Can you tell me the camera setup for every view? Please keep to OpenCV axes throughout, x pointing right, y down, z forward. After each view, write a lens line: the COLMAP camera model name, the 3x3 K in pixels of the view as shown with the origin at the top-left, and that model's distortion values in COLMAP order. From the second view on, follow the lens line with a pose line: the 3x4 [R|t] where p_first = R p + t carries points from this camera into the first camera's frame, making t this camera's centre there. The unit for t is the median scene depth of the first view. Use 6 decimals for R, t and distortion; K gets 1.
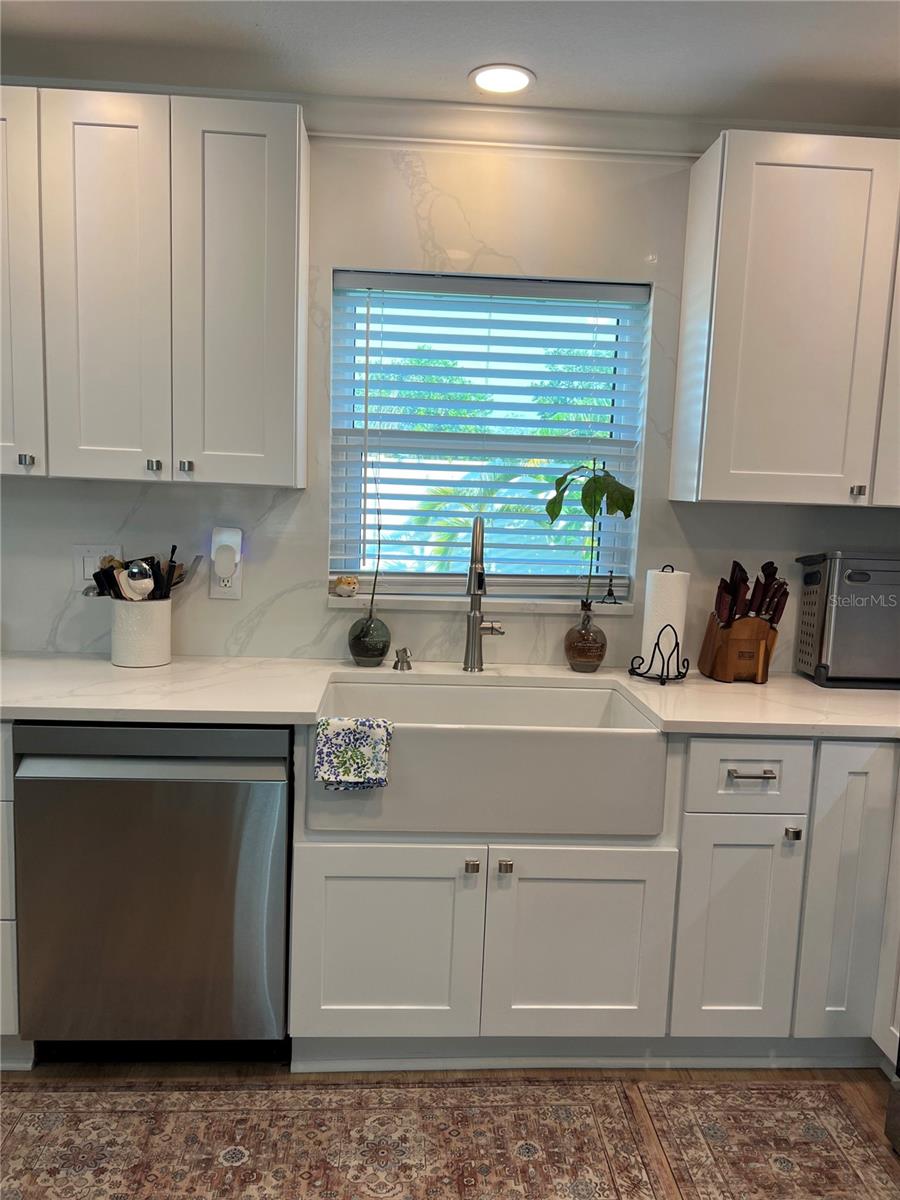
lens RADIAL K [[893.7, 0, 448.6], [0, 893.7, 606.7], [0, 0, 1]] dist [0.055233, -0.061062]
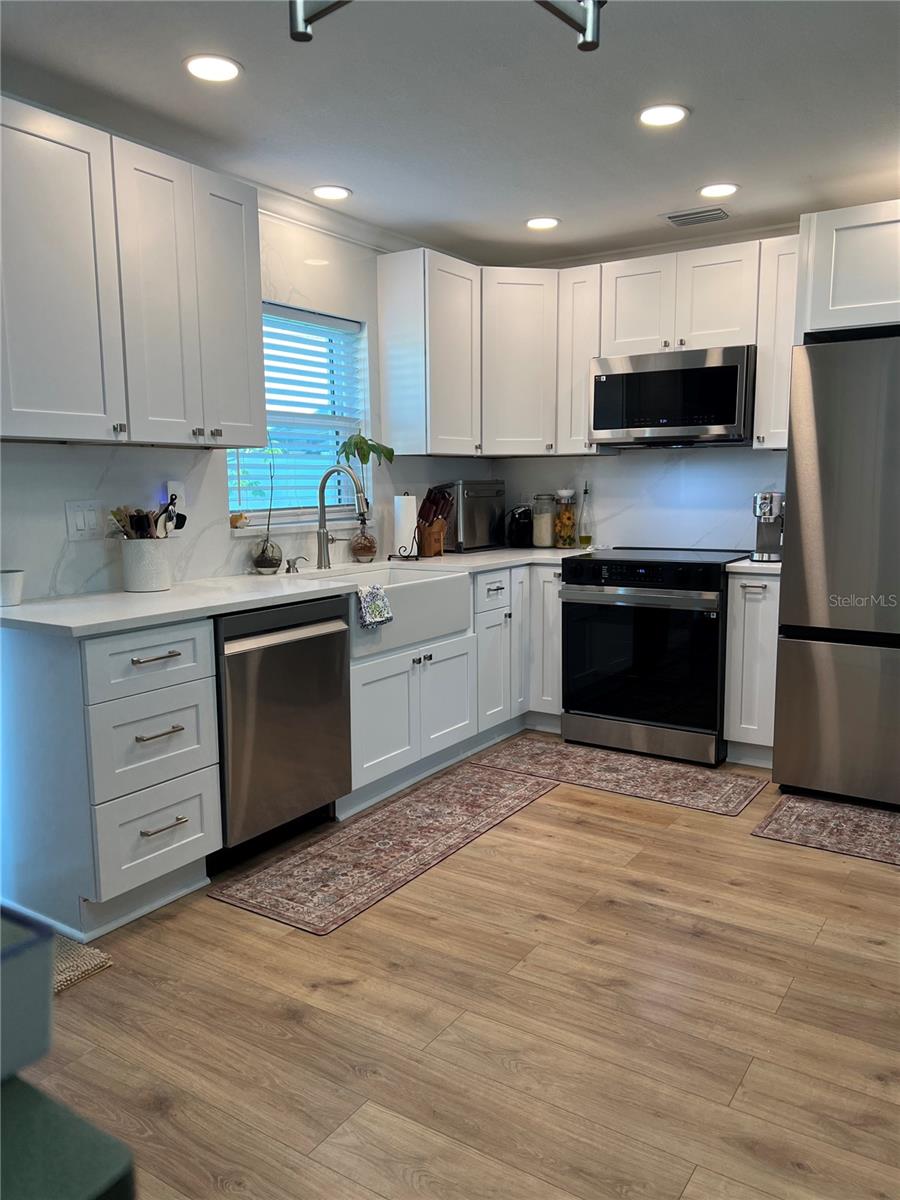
lens RADIAL K [[893.7, 0, 442.4], [0, 893.7, 615.1], [0, 0, 1]] dist [0.055233, -0.061062]
pose [[0.599367, -0.157814, 0.784764, -1.247648], [0.134200, 0.986308, 0.095848, 0.036107], [-0.789145, 0.047868, 0.612339, -0.113986]]
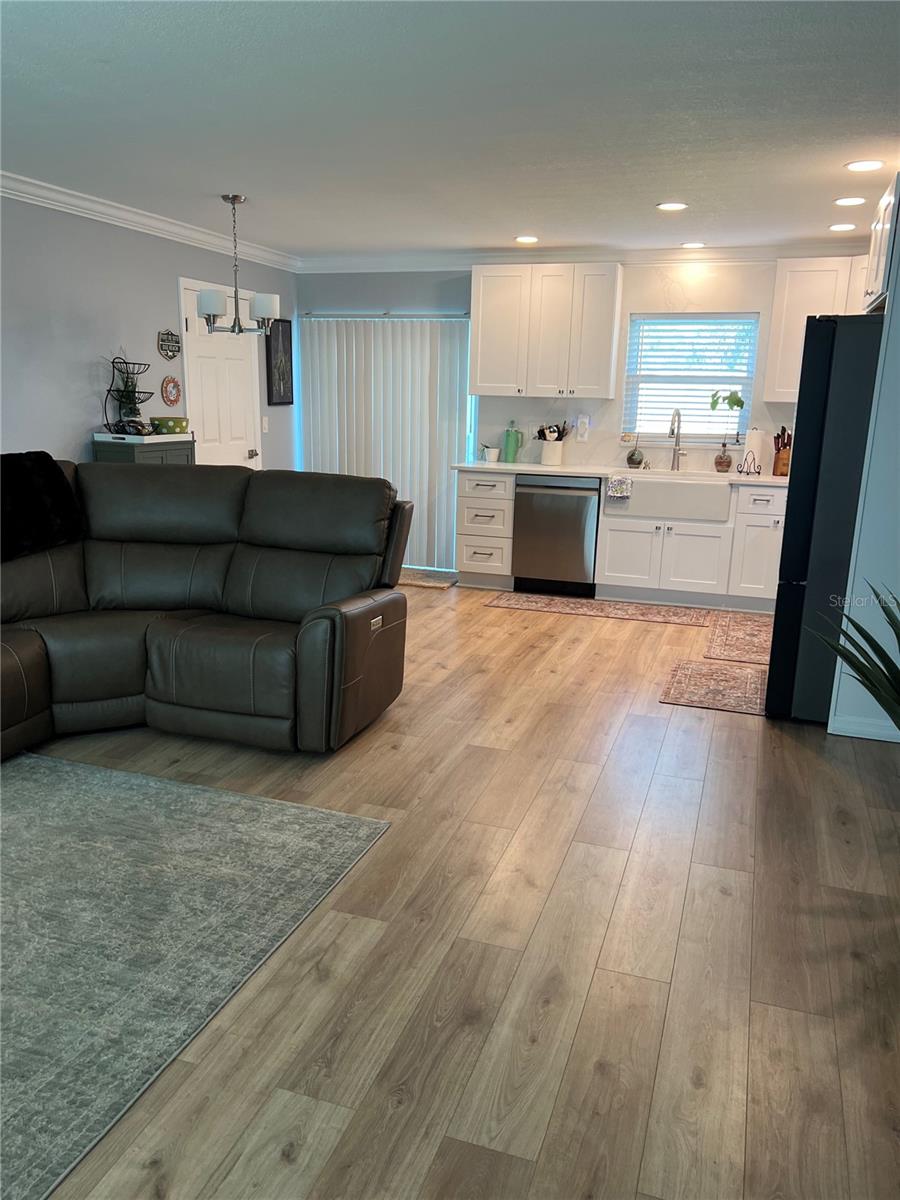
lens RADIAL K [[893.7, 0, 441.4], [0, 893.7, 611.6], [0, 0, 1]] dist [0.055233, -0.061062]
pose [[0.922477, 0.077882, -0.378115, 0.485944], [-0.039089, 0.993249, 0.109219, 0.255110], [0.384068, -0.085972, 0.919293, -1.943715]]
